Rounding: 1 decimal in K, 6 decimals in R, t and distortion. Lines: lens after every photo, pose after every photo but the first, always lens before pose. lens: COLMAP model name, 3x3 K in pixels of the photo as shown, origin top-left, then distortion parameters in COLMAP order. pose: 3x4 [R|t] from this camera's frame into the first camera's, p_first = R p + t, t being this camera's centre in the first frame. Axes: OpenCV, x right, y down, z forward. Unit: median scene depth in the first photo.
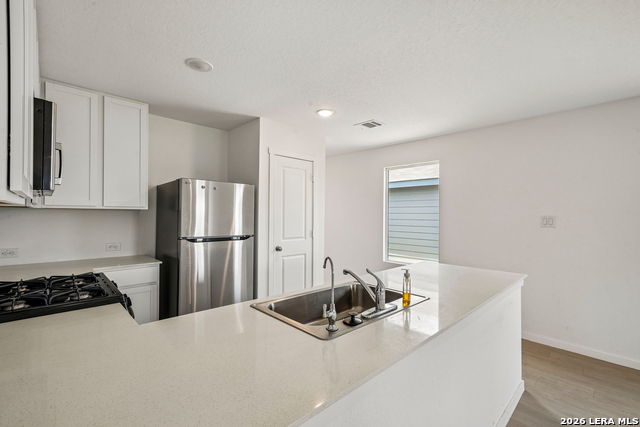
lens RADIAL K [[284.0, 0, 320.4], [0, 284.0, 215.9], [0, 0, 1]] dist [0.009436, 0.001314]
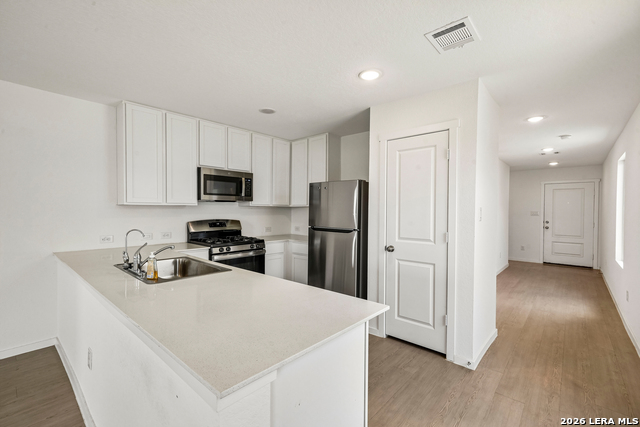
lens RADIAL K [[284.0, 0, 320.7], [0, 284.0, 212.2], [0, 0, 1]] dist [0.009436, 0.001314]
pose [[0.079717, -0.001226, -0.996817, 0.719028], [-0.010762, 0.999940, -0.002090, 0.008829], [0.996759, 0.010894, 0.079699, 0.752190]]
